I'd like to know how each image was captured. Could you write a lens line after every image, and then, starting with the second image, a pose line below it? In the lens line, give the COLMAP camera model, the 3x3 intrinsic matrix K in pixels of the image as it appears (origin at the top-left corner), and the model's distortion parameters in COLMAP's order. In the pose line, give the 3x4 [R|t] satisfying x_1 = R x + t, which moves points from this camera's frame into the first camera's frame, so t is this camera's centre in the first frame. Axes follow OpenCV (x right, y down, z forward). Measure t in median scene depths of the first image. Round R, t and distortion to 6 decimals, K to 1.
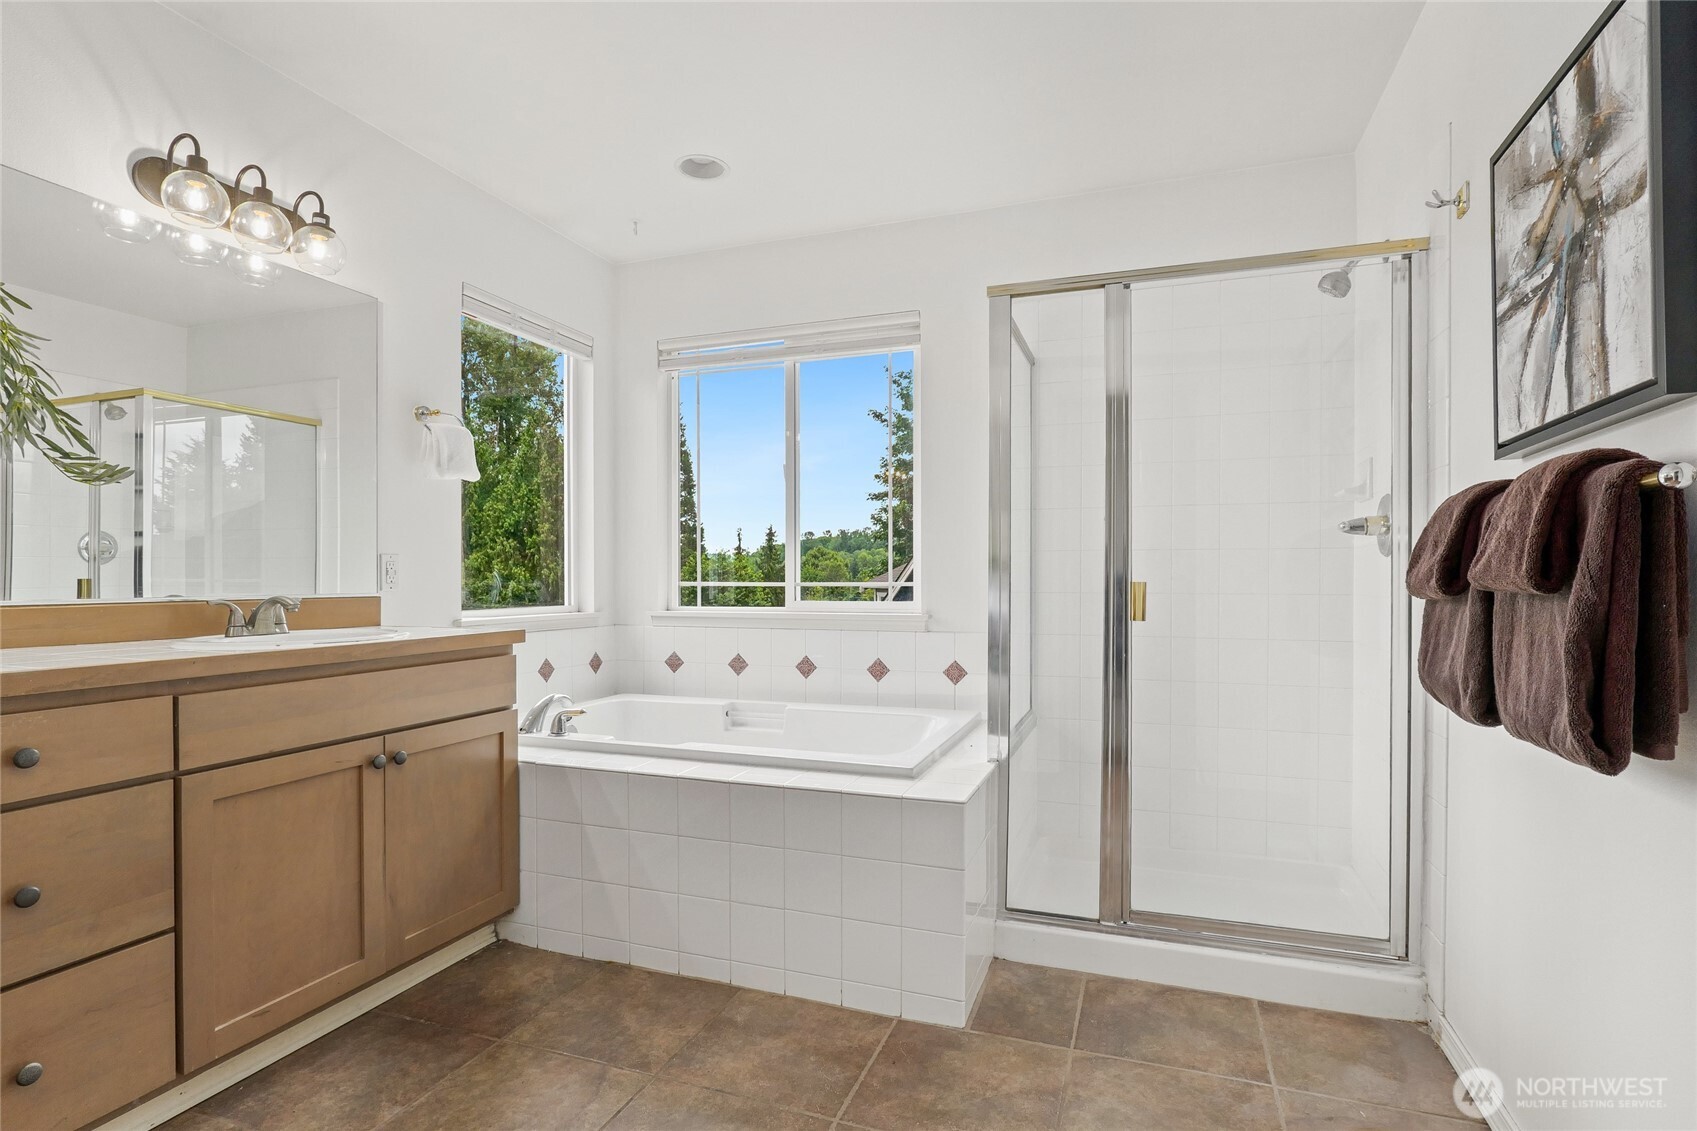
lens RADIAL K [[845.6, 0, 842.3], [0, 845.6, 576.6], [0, 0, 1]] dist [-0.001889, 0.001007]
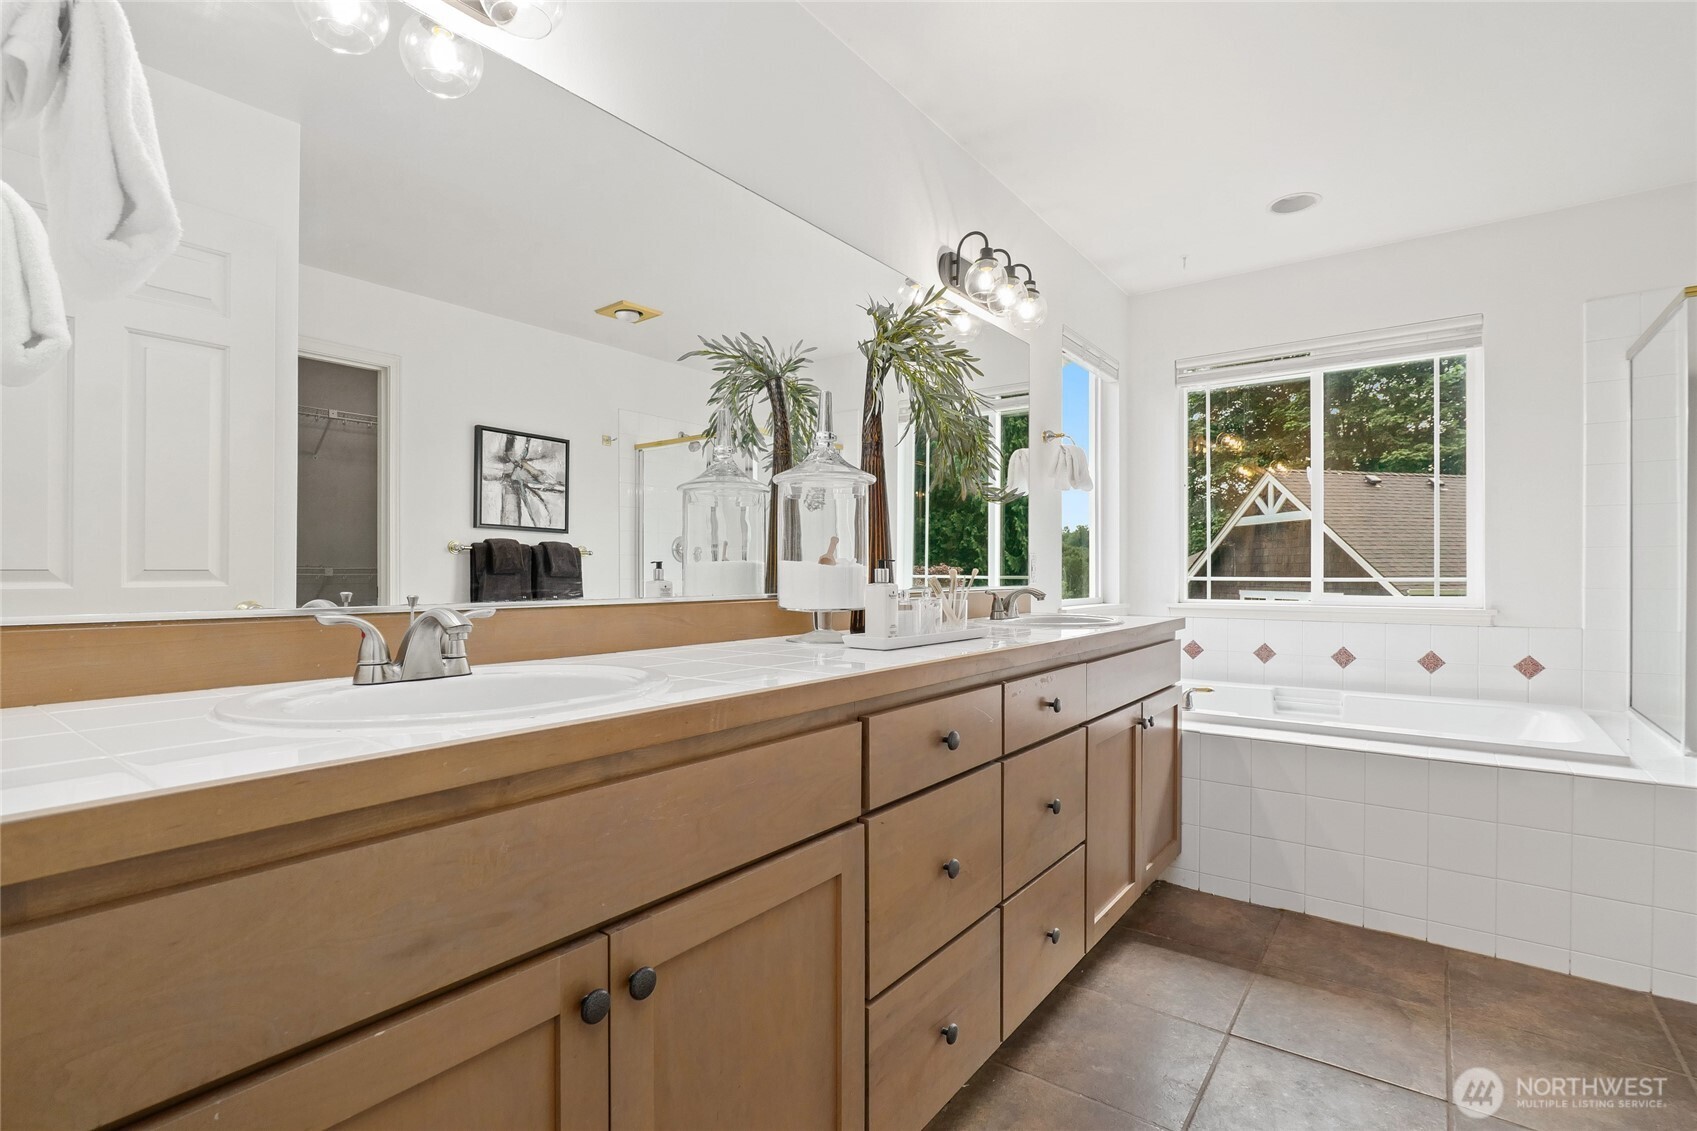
lens RADIAL K [[790.7, 0, 848.0], [0, 790.7, 564.5], [0, 0, 1]] dist [-0.019965, 0.004655]
pose [[0.957919, -0.000616, -0.287037, -0.550470], [-0.001664, 0.999969, -0.007701, -0.001603], [0.287033, 0.007854, 0.957889, -0.193050]]
